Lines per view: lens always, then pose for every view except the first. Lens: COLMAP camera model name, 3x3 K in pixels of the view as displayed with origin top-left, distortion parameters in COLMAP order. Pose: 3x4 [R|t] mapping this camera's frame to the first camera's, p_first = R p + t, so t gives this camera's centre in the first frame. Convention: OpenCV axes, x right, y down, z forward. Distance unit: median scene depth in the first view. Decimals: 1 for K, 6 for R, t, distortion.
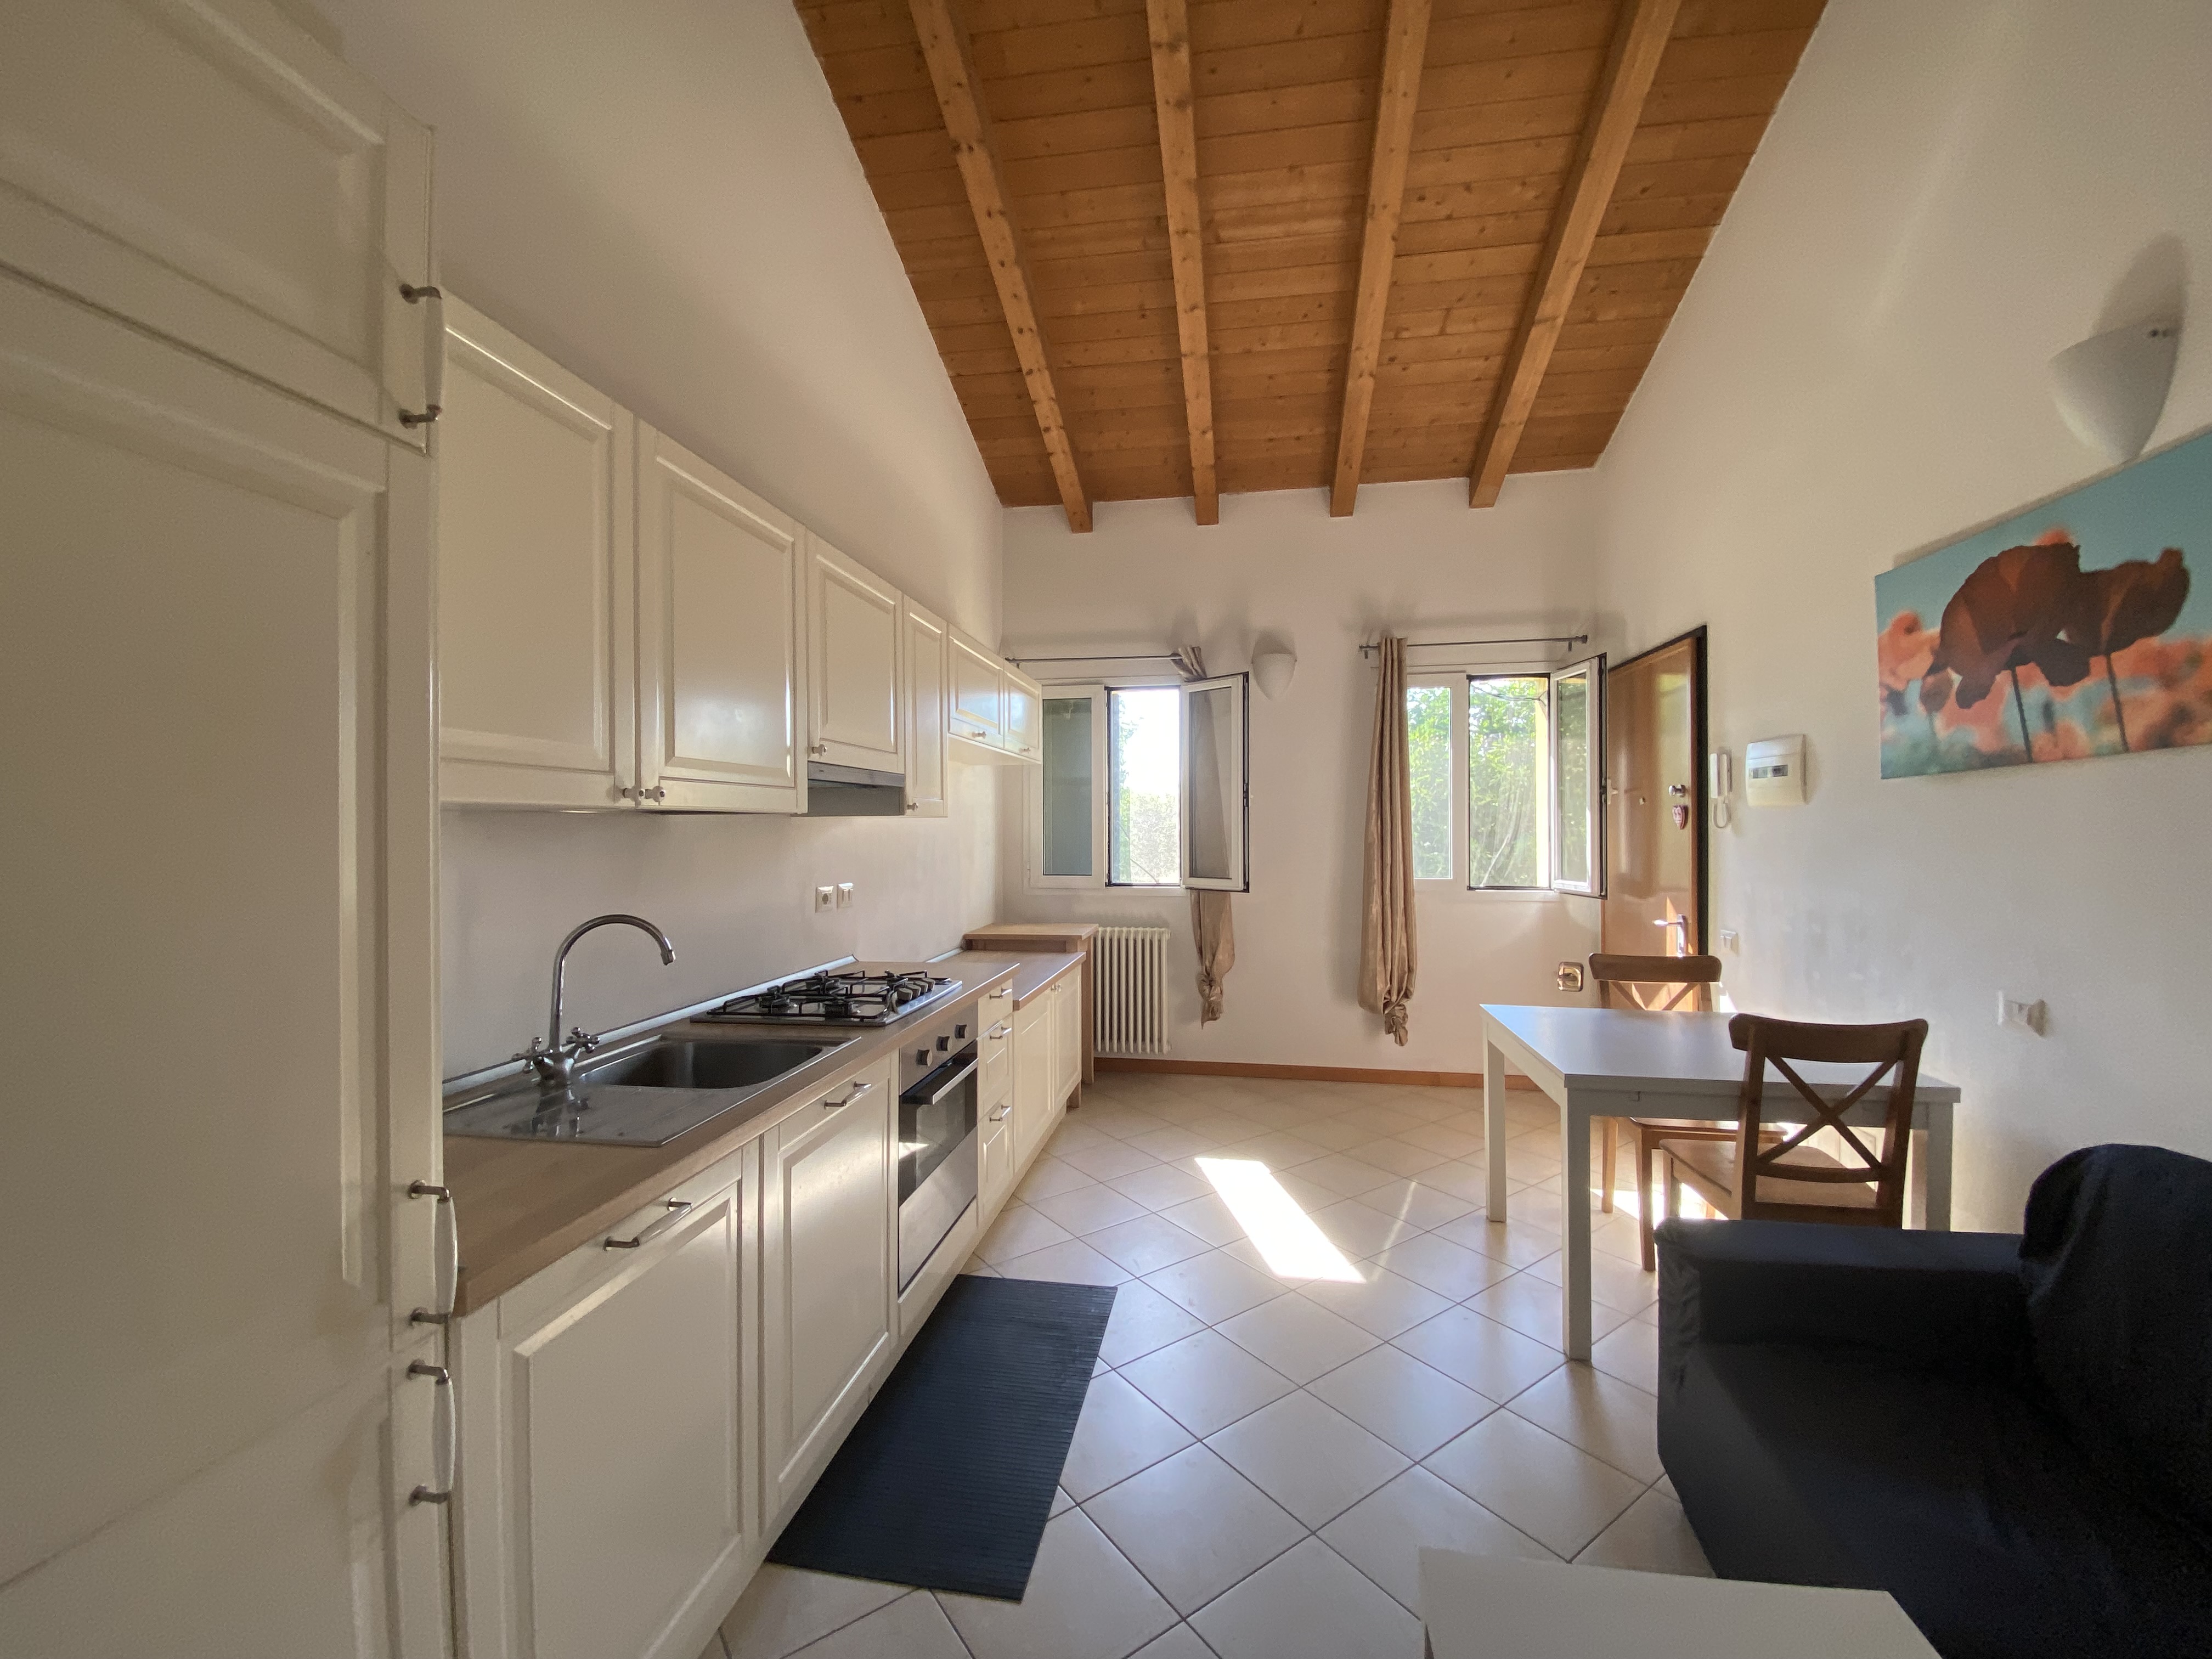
lens RADIAL K [[895.5, 0, 1105.5], [0, 895.5, 832.7], [0, 0, 1]] dist [0.015949, -0.013534]
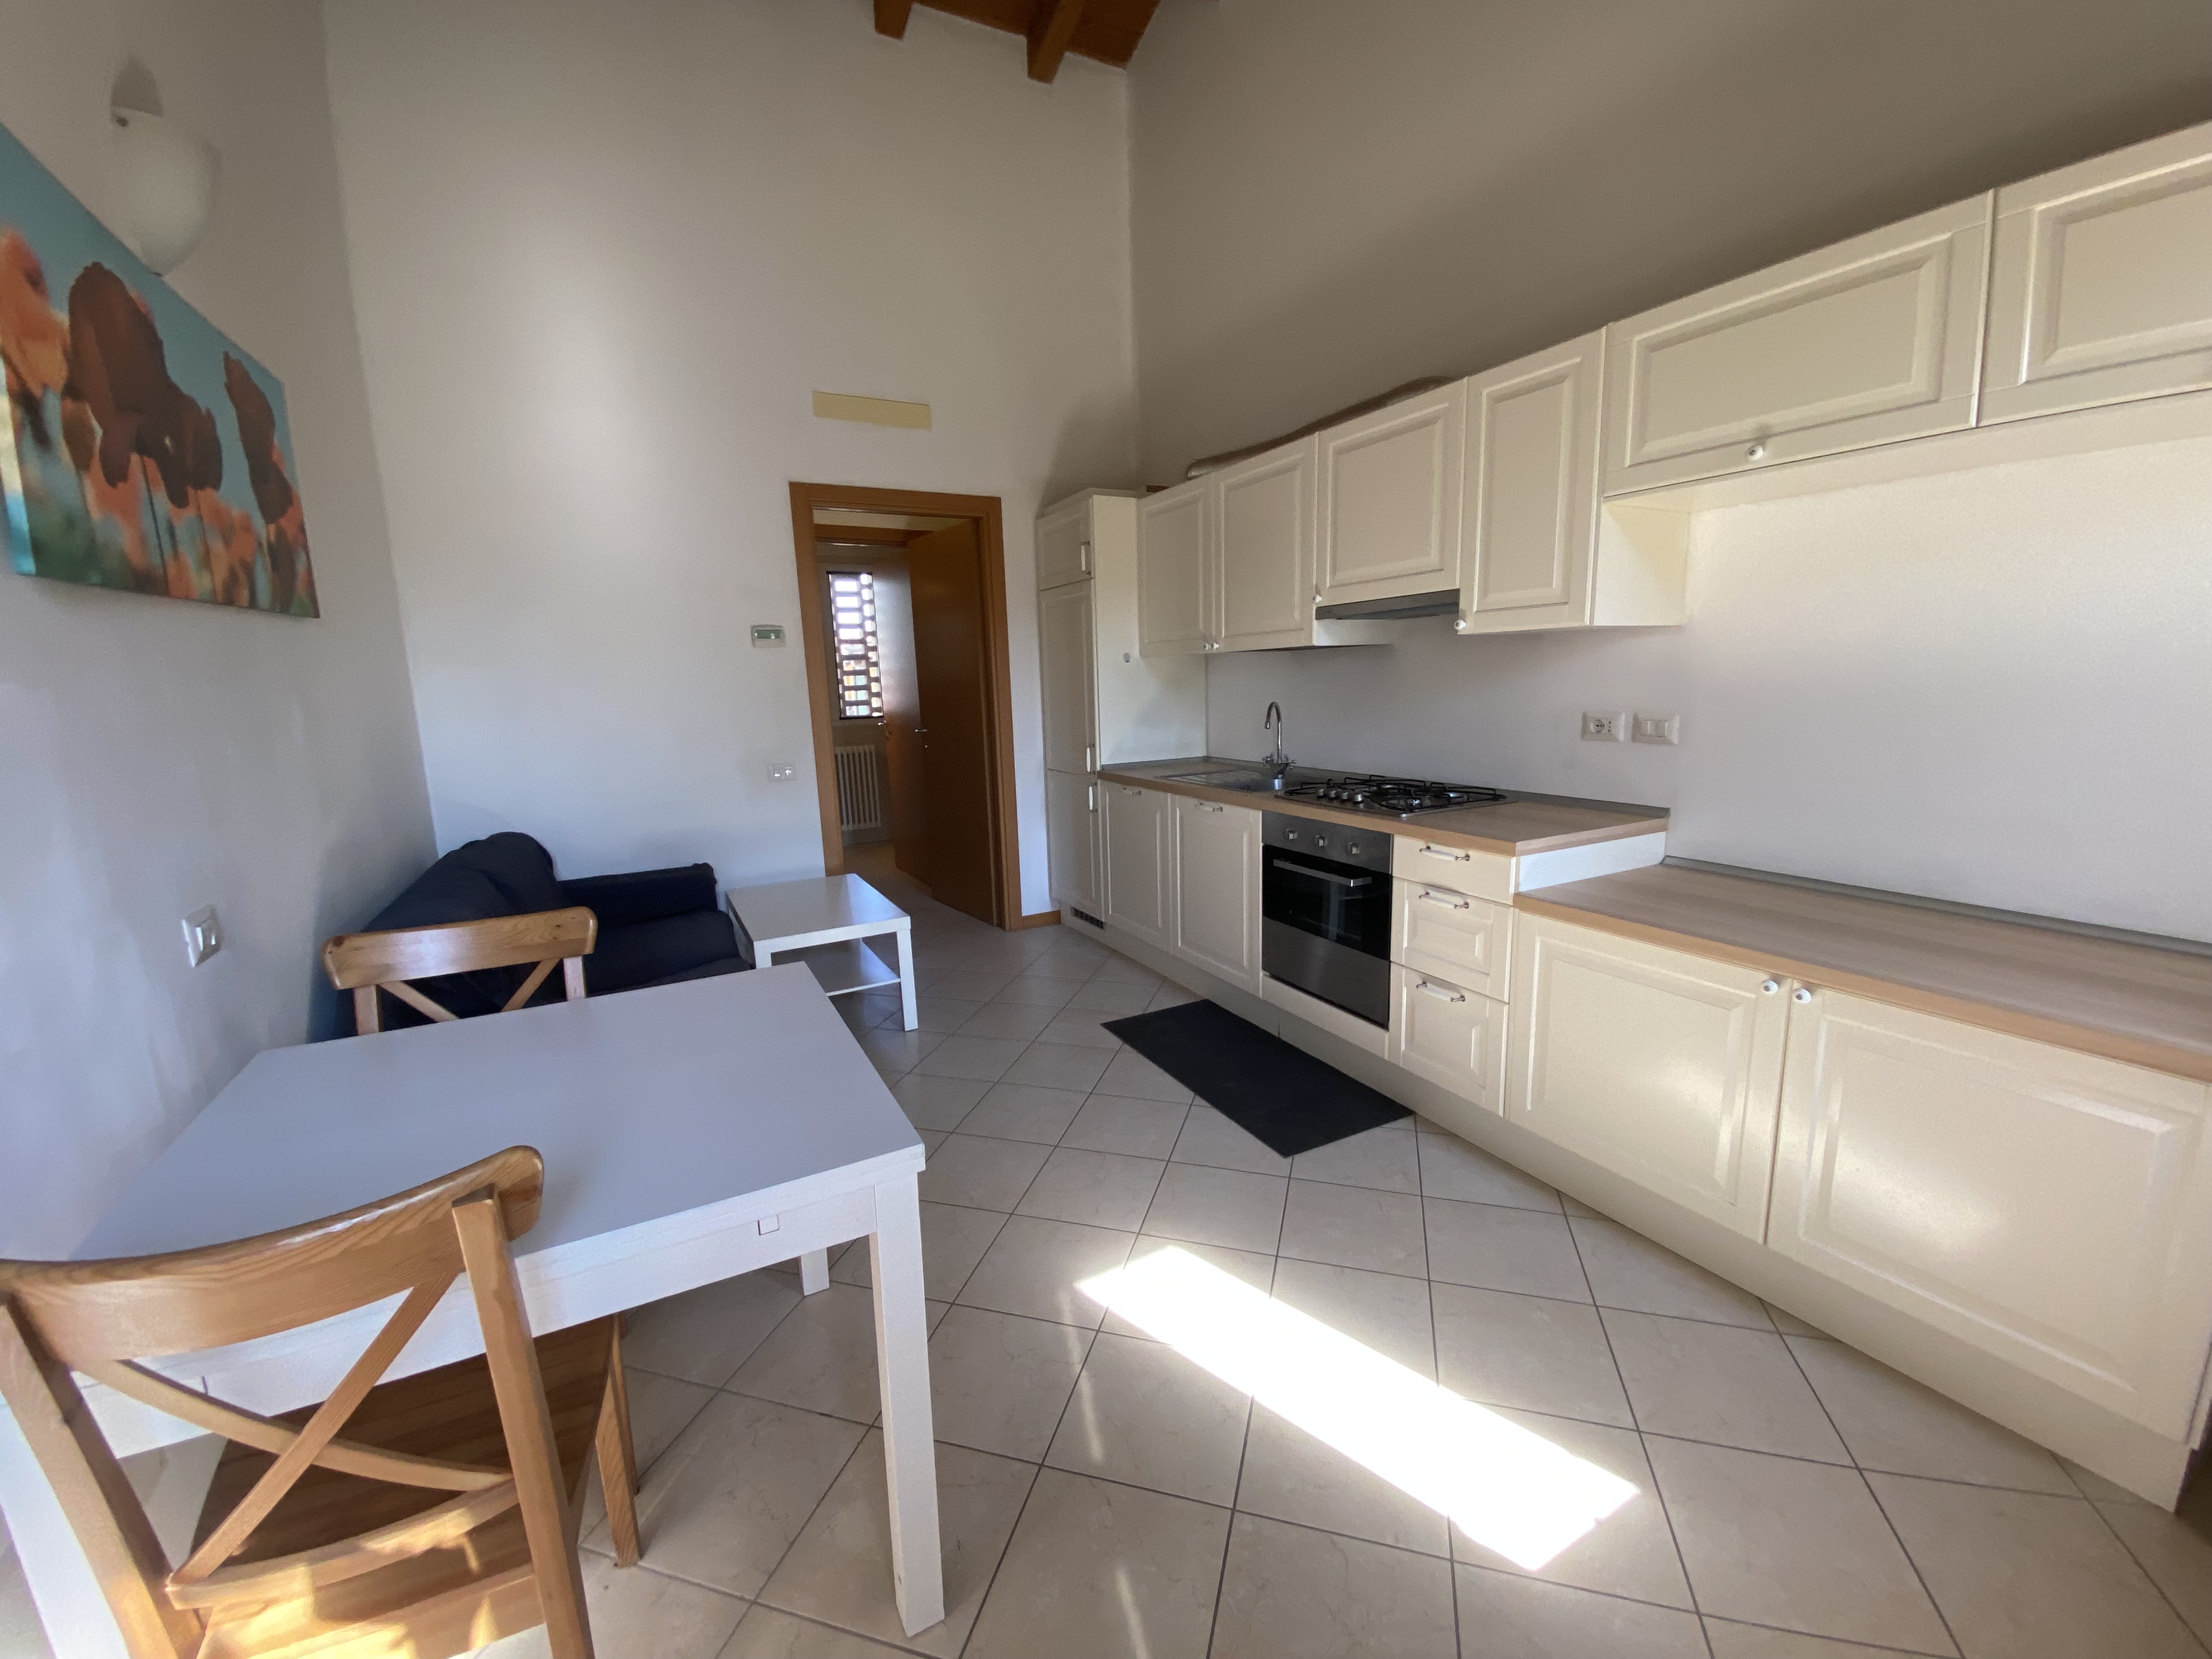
lens RADIAL K [[895.5, 0, 1103.7], [0, 895.5, 828.7], [0, 0, 1]] dist [0.015949, -0.013534]
pose [[-0.792701, 0.133622, -0.594786, 0.399523], [0.032800, 0.983617, 0.177261, 0.002872], [0.608727, 0.121006, -0.784097, 0.942001]]
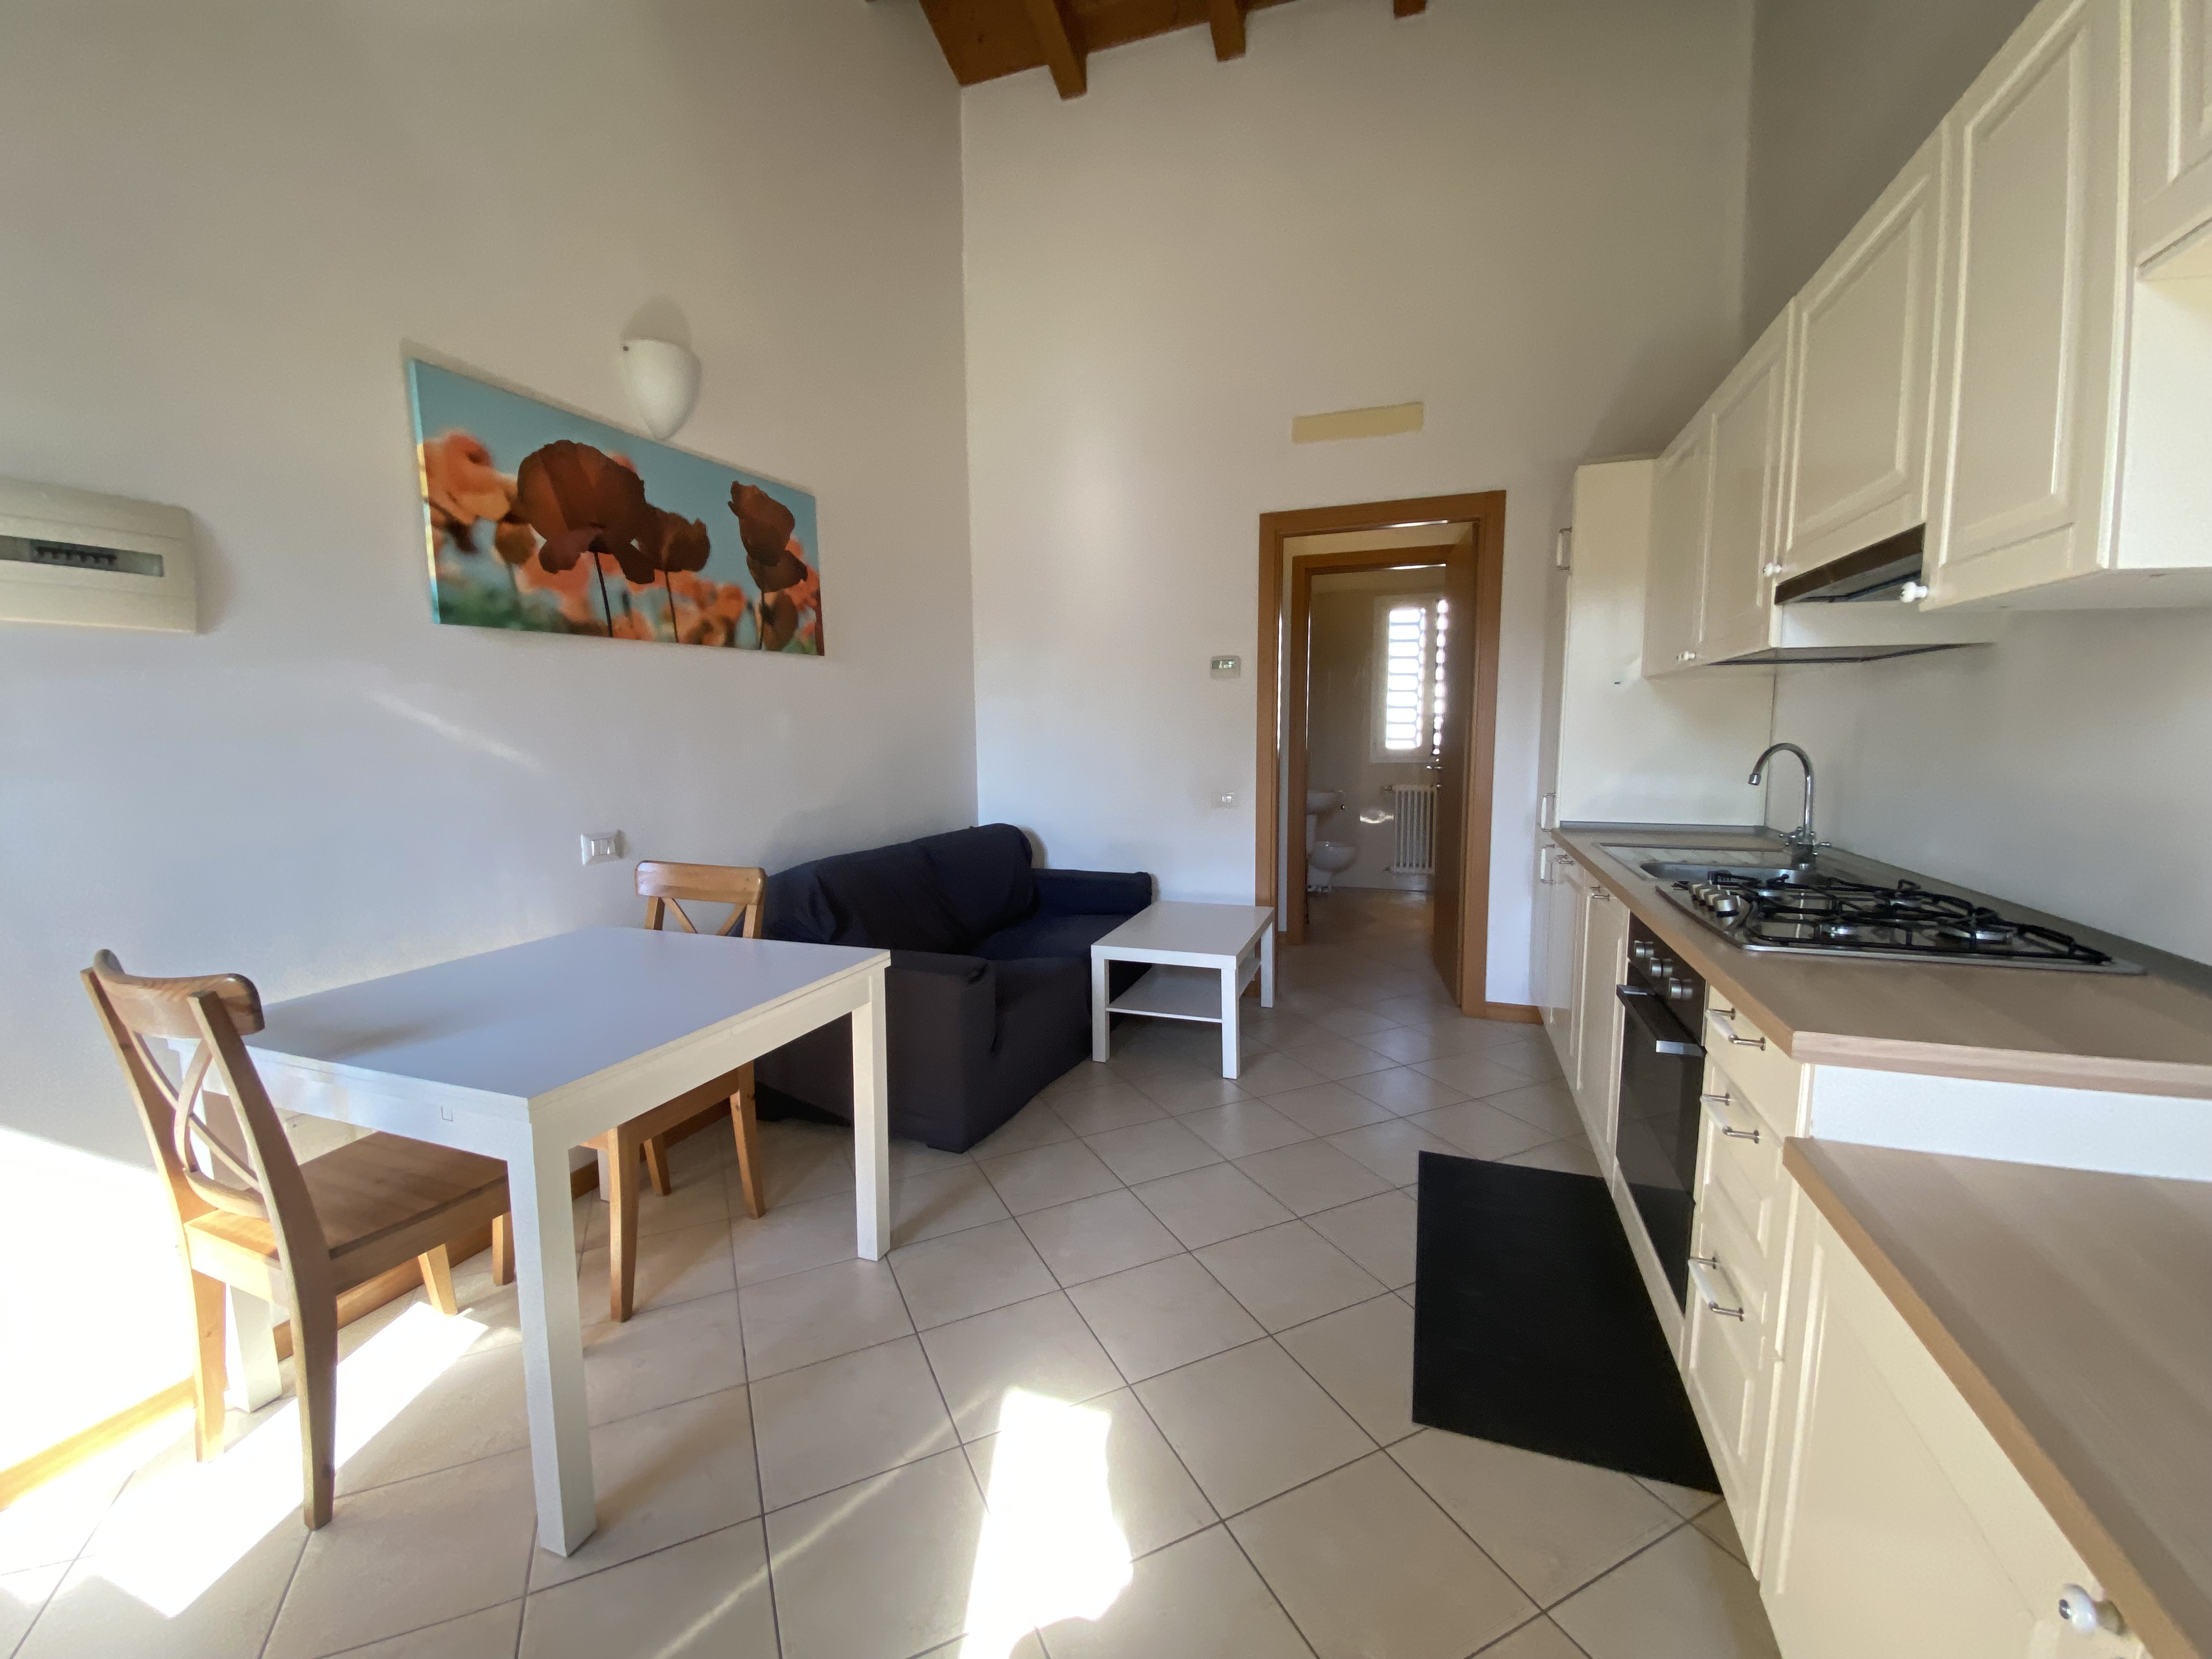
lens RADIAL K [[895.5, 0, 1104.7], [0, 895.5, 825.6], [0, 0, 1]] dist [0.015949, -0.013534]
pose [[-0.983713, -0.006601, 0.179627, 0.067146], [0.013608, 0.993723, 0.111040, 0.022540], [-0.179232, 0.111676, -0.977448, 0.952698]]
